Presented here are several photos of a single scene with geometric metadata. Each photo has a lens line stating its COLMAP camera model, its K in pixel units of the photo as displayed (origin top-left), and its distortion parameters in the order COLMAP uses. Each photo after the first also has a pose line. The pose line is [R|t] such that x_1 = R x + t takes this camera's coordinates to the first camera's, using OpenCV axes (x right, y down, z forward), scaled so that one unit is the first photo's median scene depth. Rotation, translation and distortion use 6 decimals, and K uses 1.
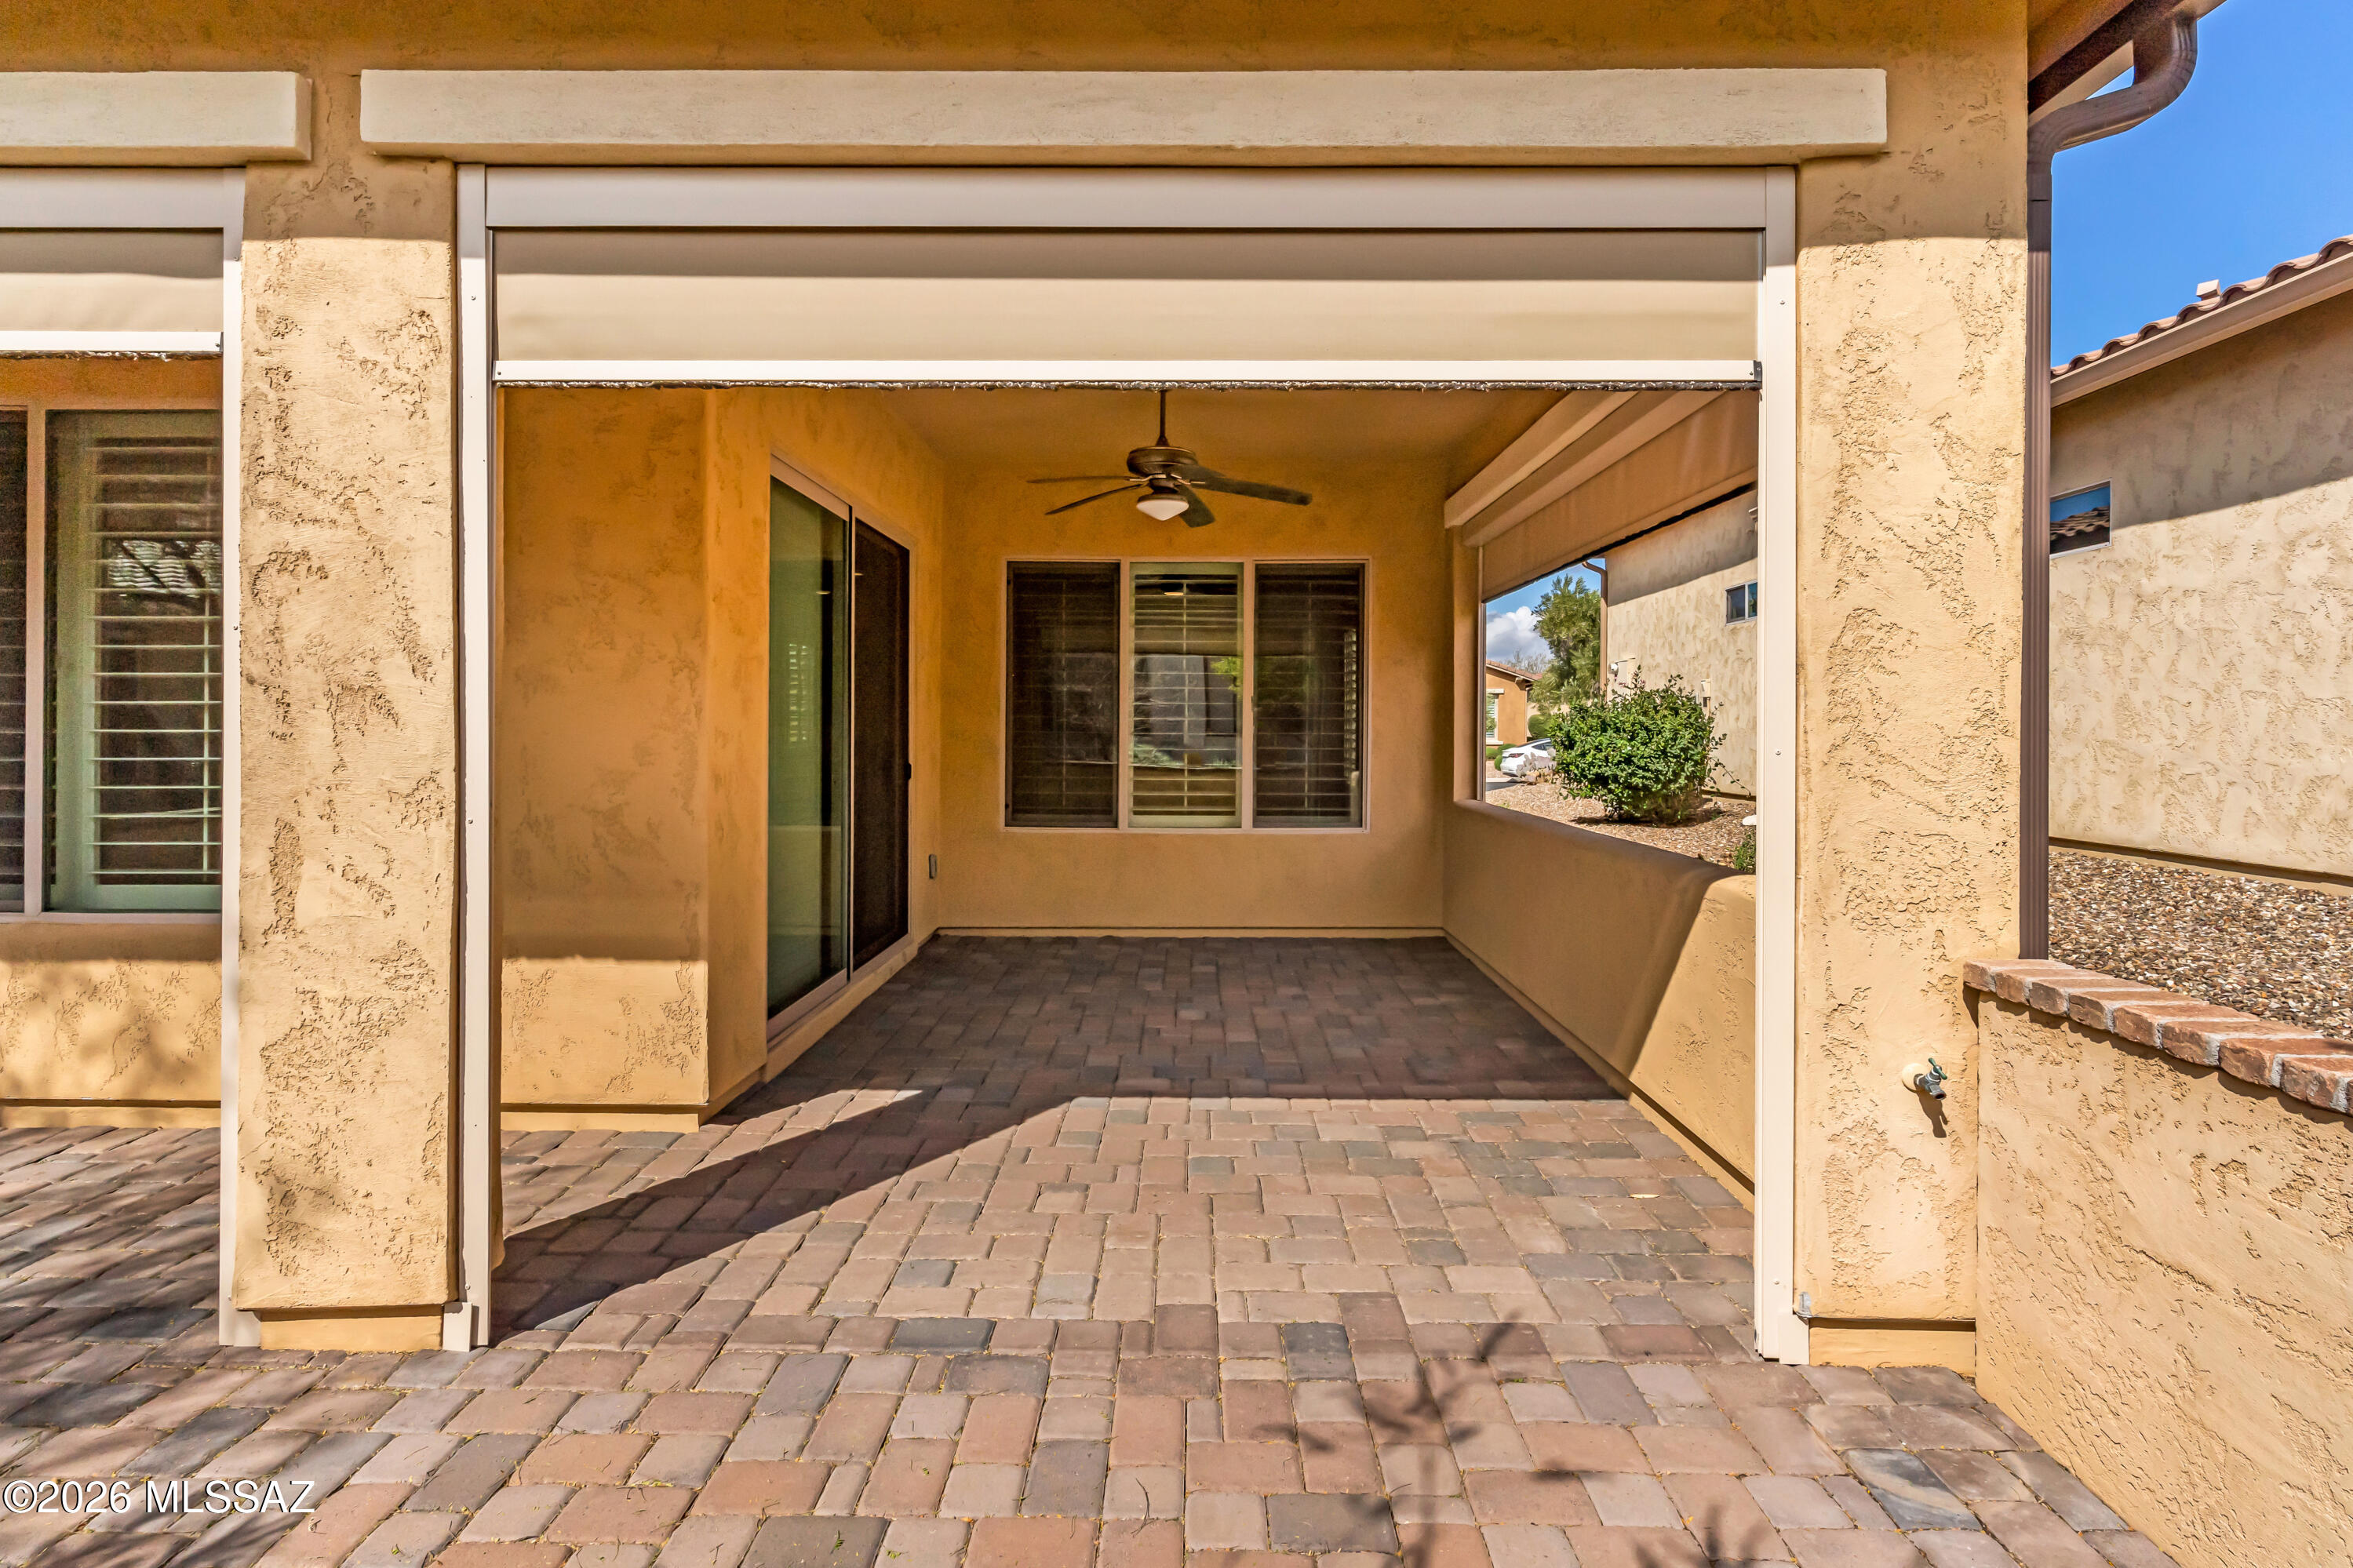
lens RADIAL K [[1133.8, 0, 1184.0], [0, 1133.8, 724.6], [0, 0, 1]] dist [0.001435, 0.000484]
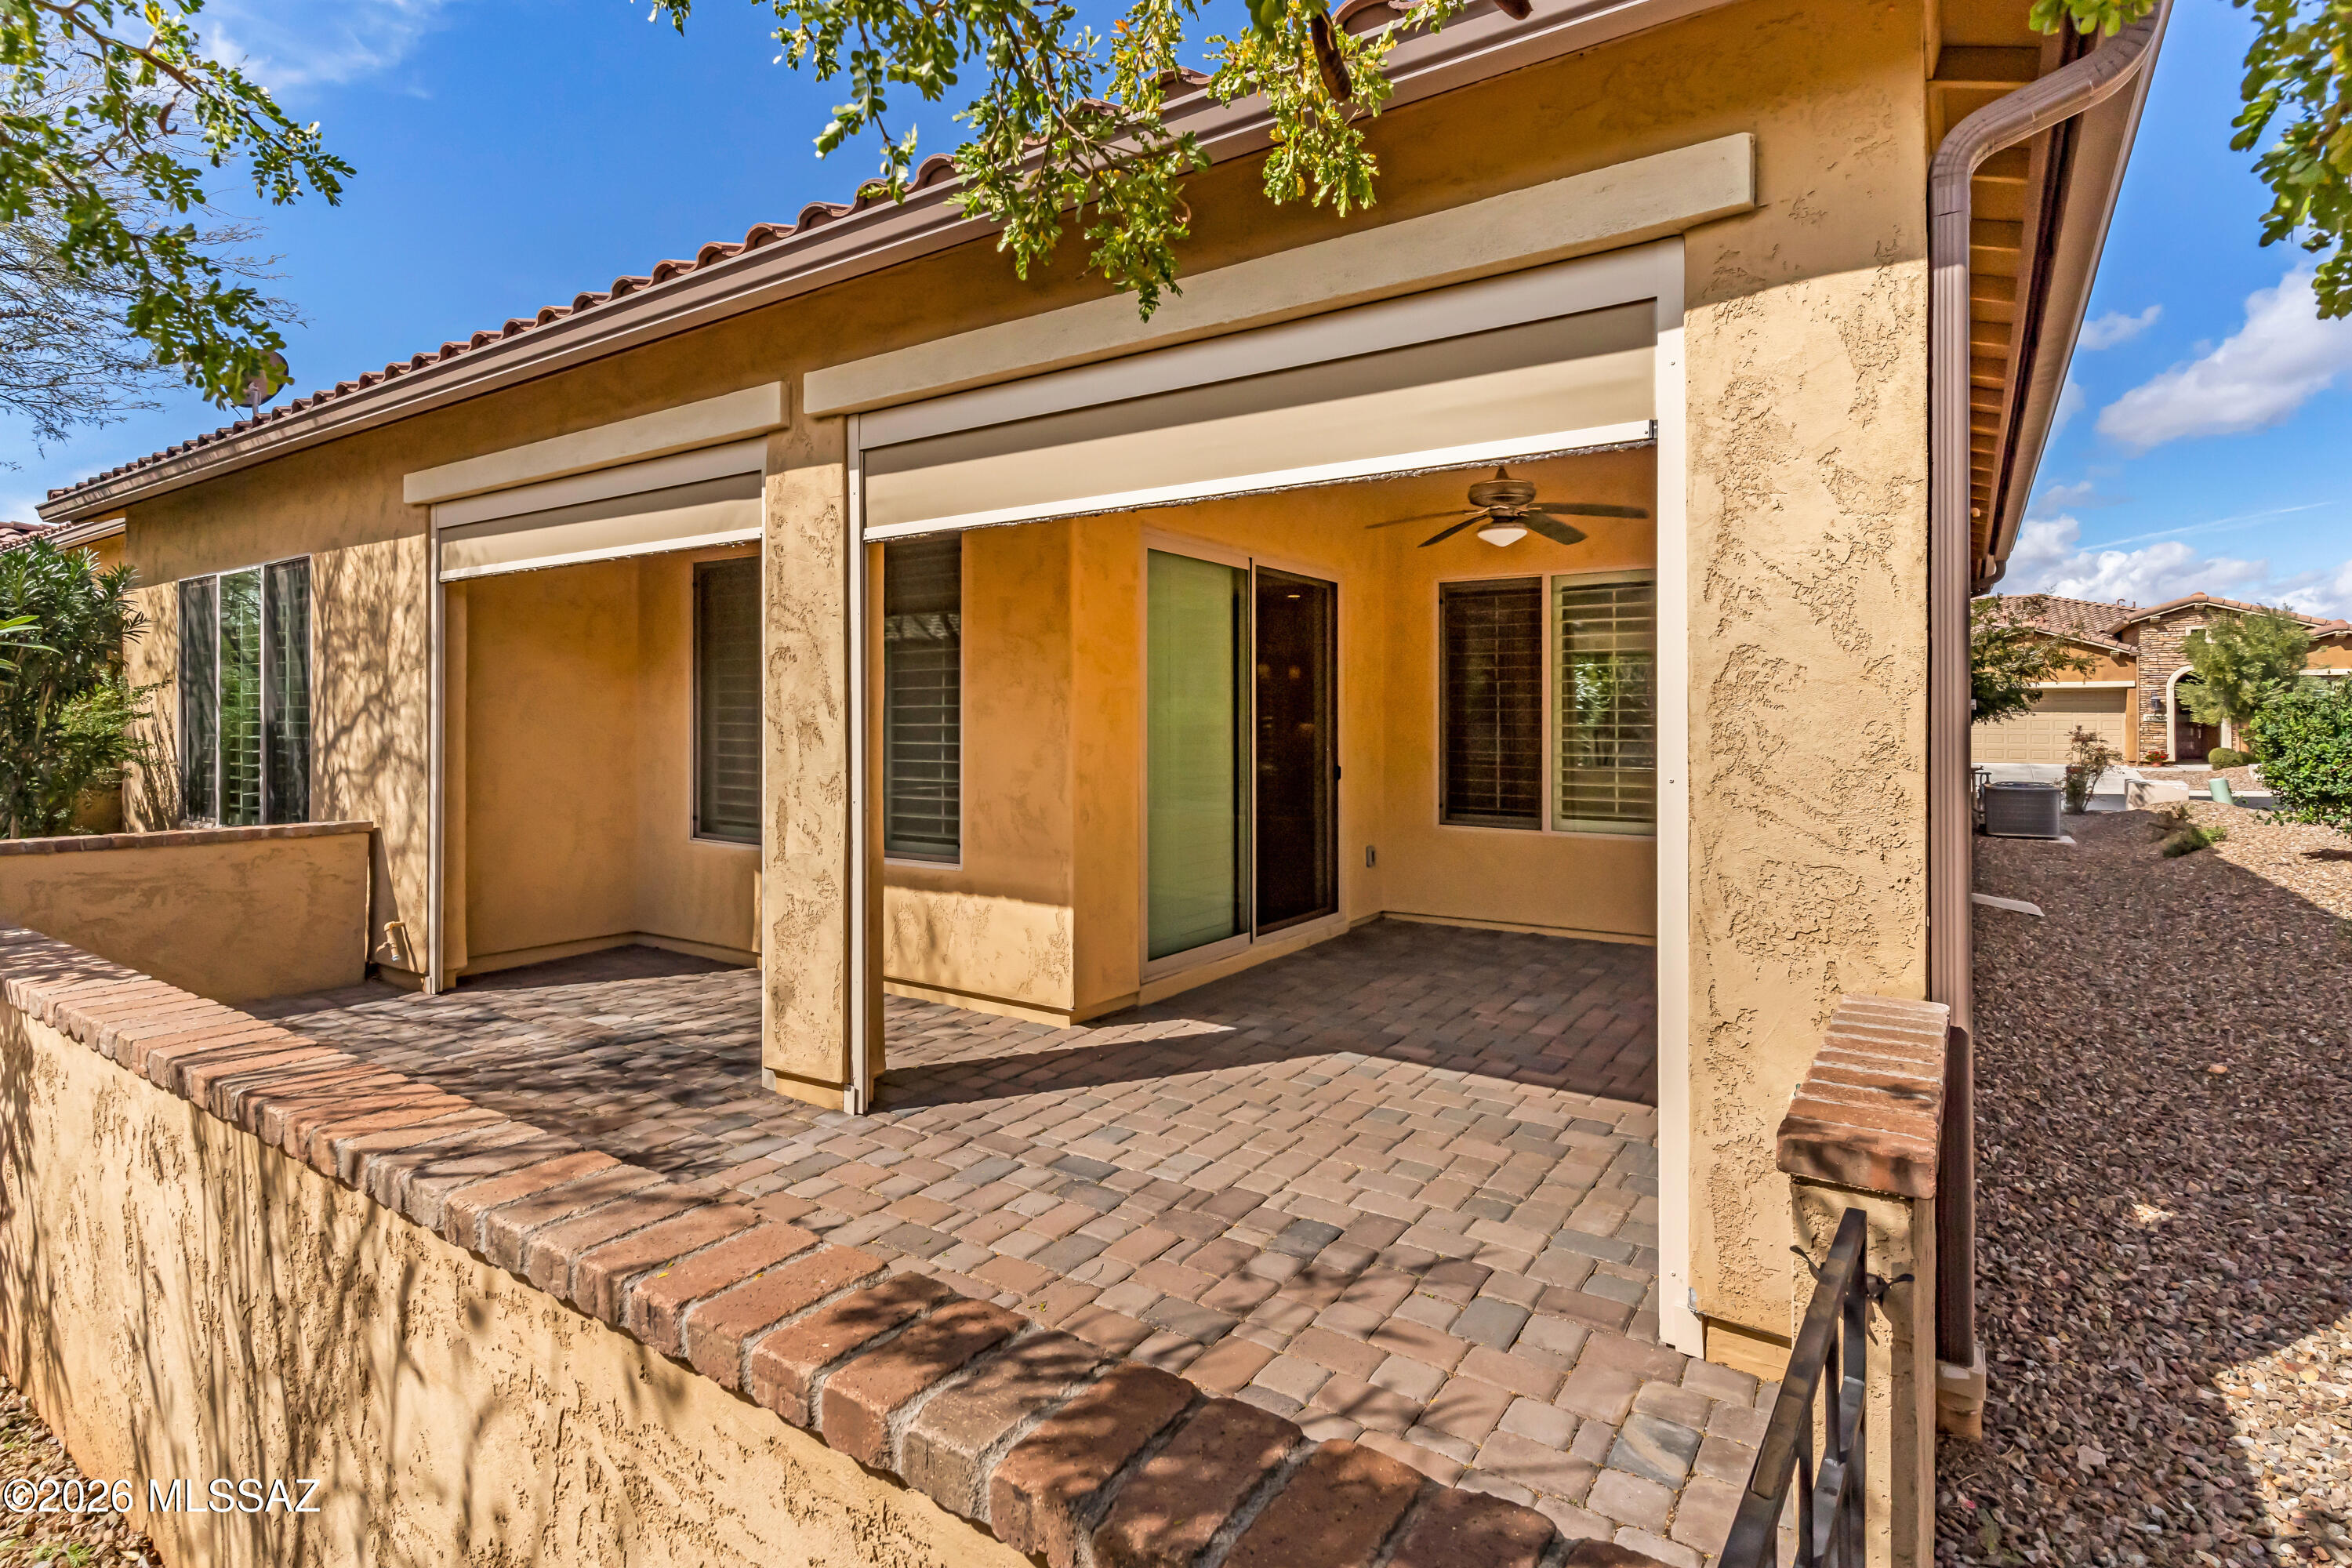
lens RADIAL K [[1148.8, 0, 1215.6], [0, 1148.8, 712.8], [0, 0, 1]] dist [0.001053, 0.000575]
pose [[0.841654, -0.006333, -0.539980, 0.756765], [0.003920, 0.999977, -0.005619, -0.036234], [0.540003, 0.002613, 0.841659, -0.153132]]
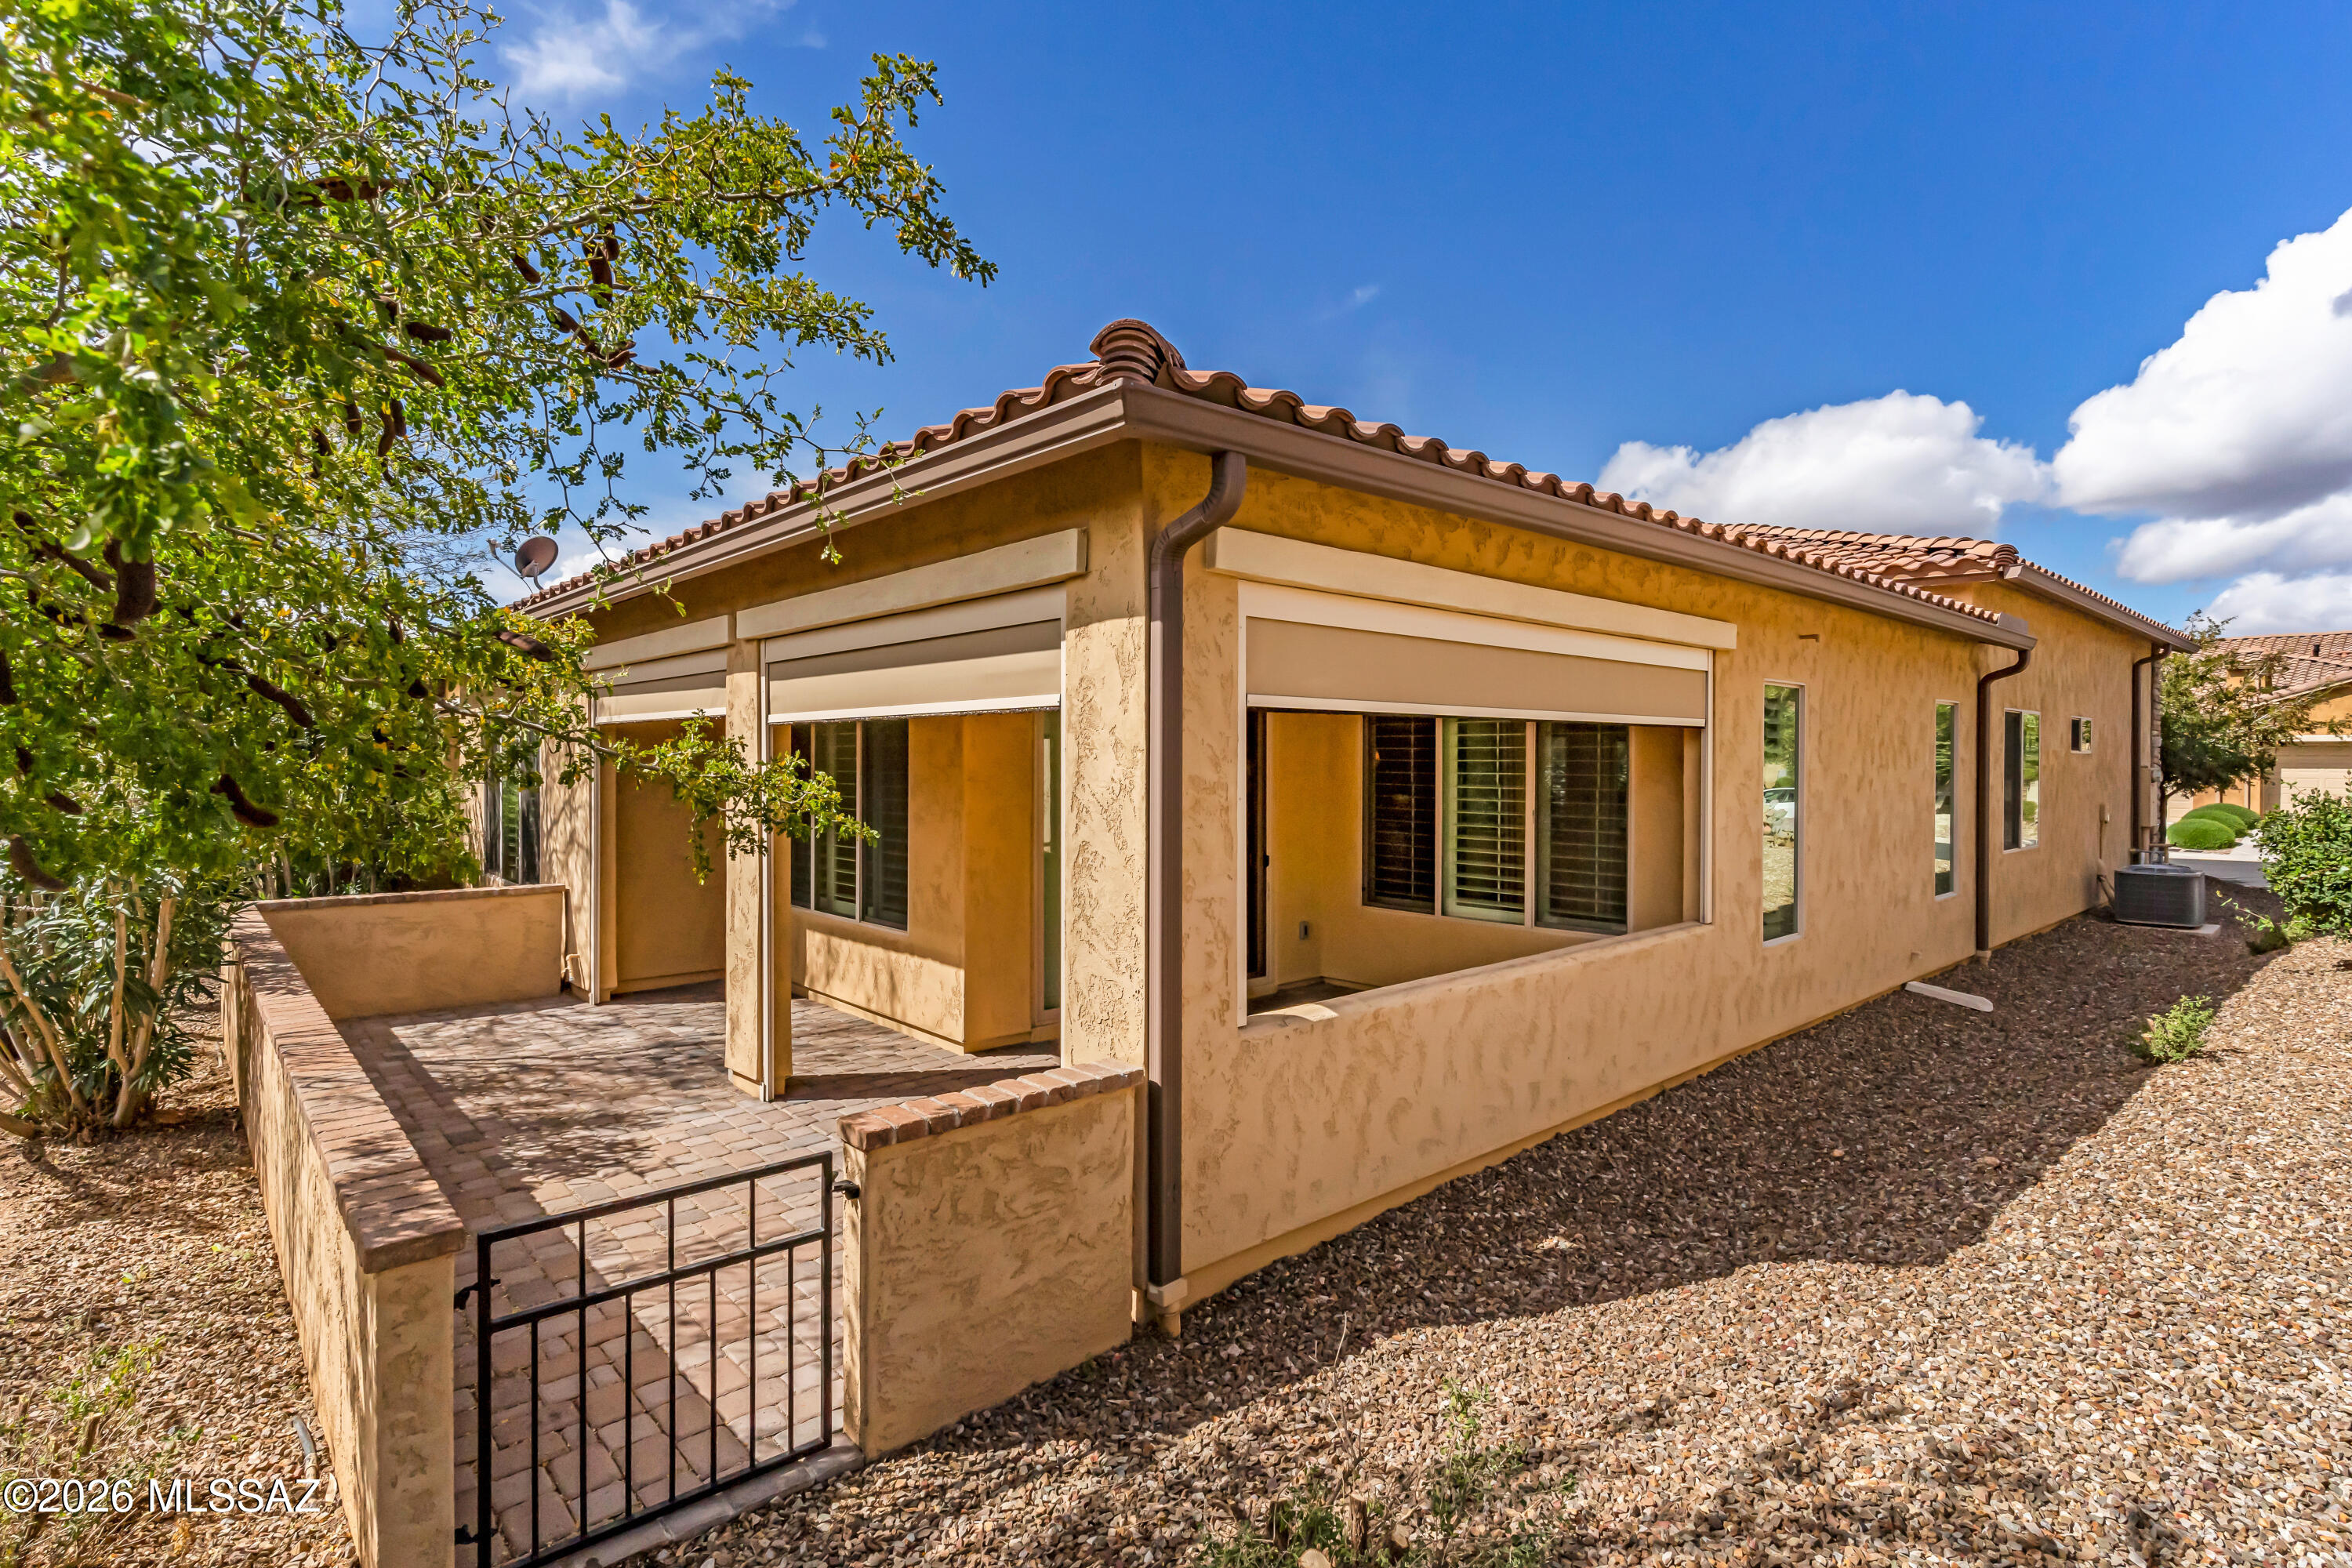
lens RADIAL K [[1136.3, 0, 1223.0], [0, 1136.3, 770.9], [0, 0, 1]] dist [0.002314, 0.000120]
pose [[0.688555, 0.005667, -0.725162, 1.968520], [0.001519, 0.999956, 0.009257, -0.223176], [0.725183, -0.007475, 0.688516, -0.018601]]
